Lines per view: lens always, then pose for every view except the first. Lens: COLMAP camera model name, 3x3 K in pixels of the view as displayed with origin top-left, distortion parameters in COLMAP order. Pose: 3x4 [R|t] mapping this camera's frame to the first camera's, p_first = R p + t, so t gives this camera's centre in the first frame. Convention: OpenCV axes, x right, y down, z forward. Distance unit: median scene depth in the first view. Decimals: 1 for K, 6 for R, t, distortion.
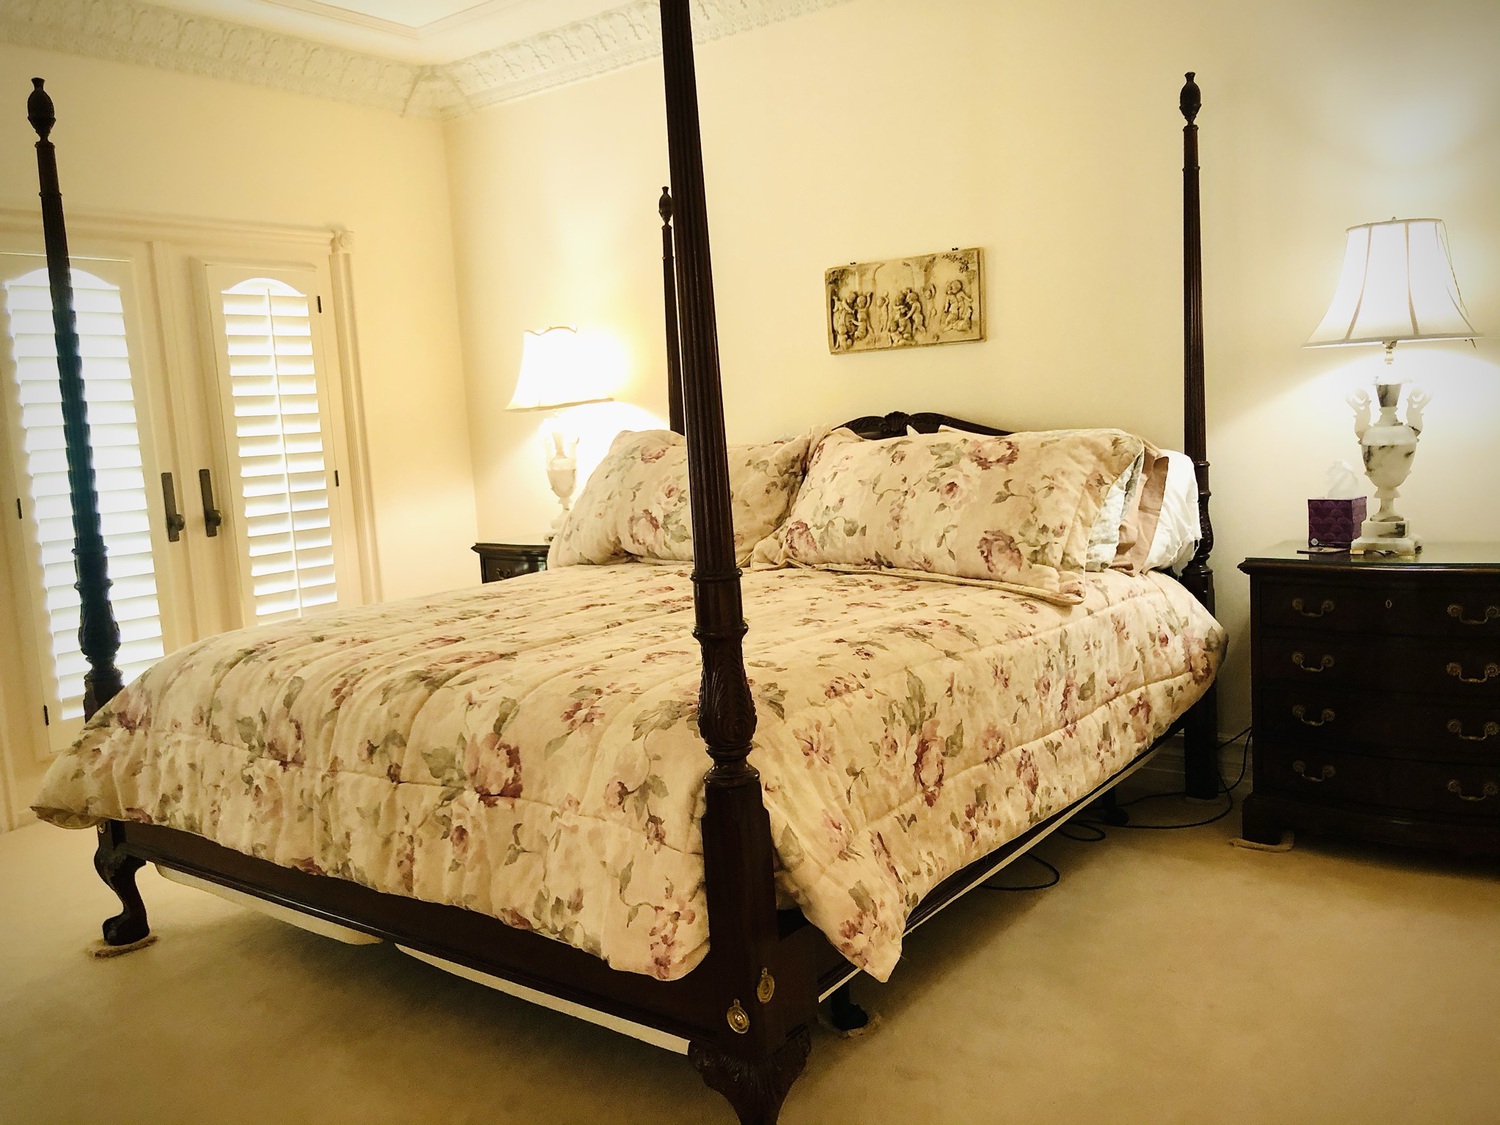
lens RADIAL K [[1245.8, 0, 750.0], [0, 1245.8, 562.5], [0, 0, 1]] dist [-0.024657, -0.001722]
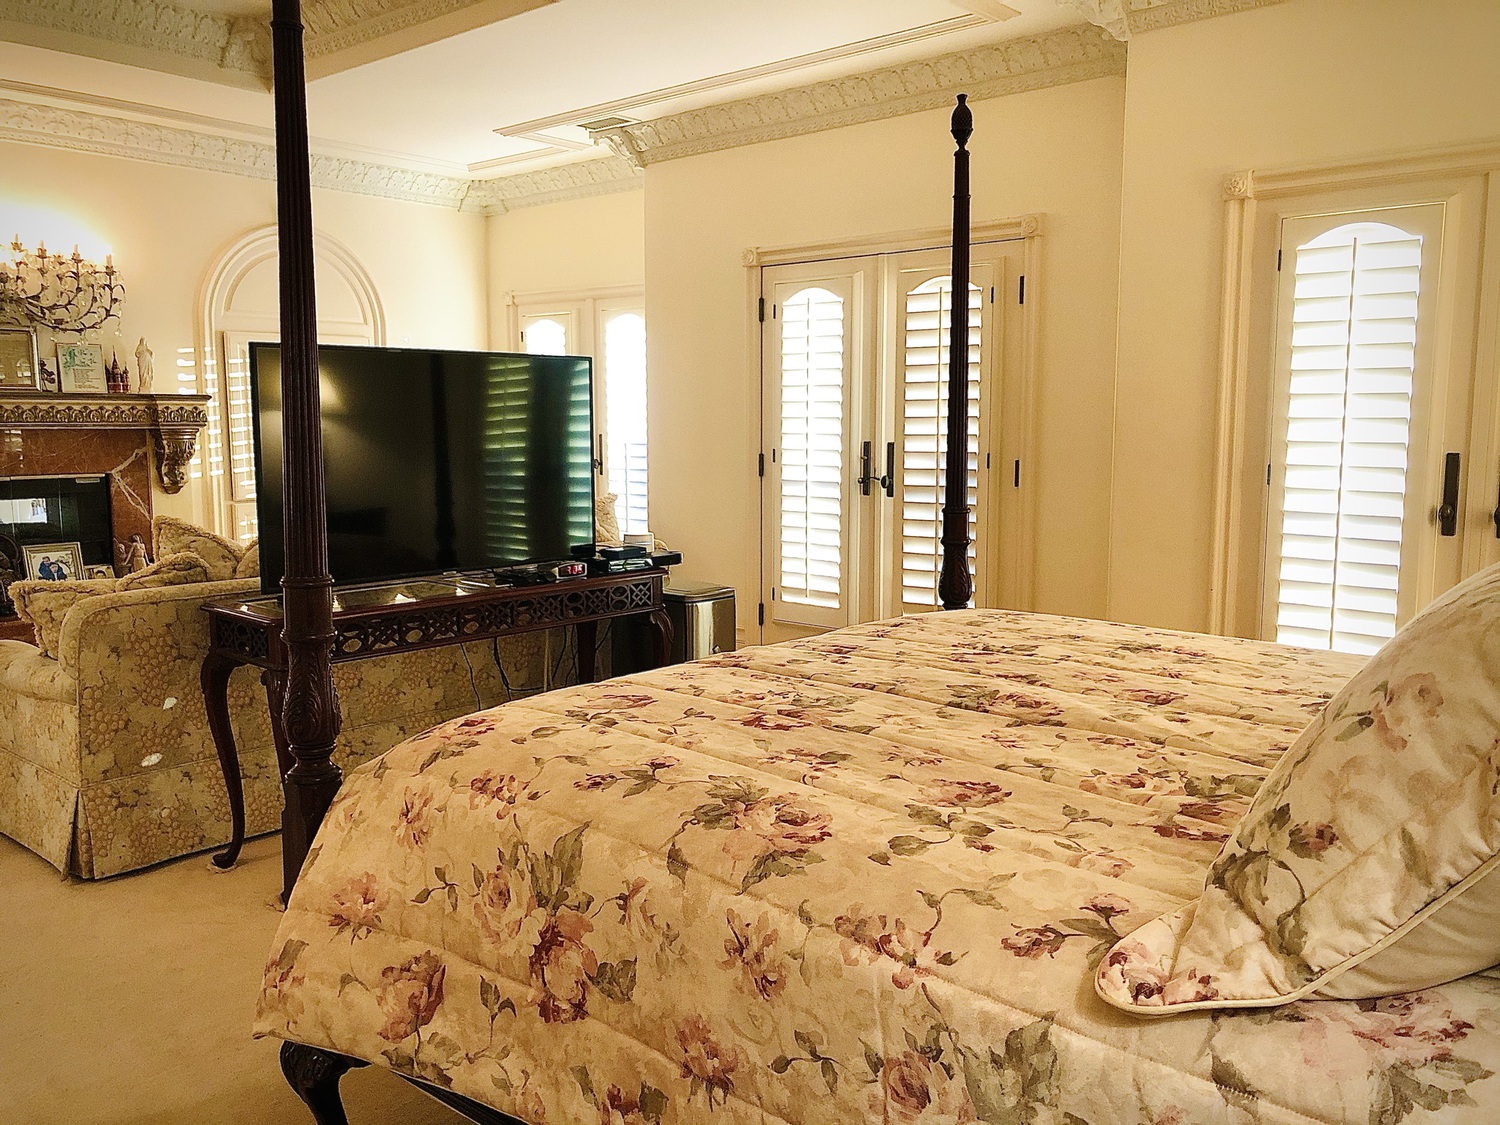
lens RADIAL K [[1245.8, 0, 750.0], [0, 1245.8, 562.5], [0, 0, 1]] dist [-0.024657, -0.001722]
pose [[-0.072214, 0.175536, -0.981821, 0.751280], [-0.116304, 0.976193, 0.183084, -0.187897], [0.990585, 0.127411, -0.050080, 1.087611]]
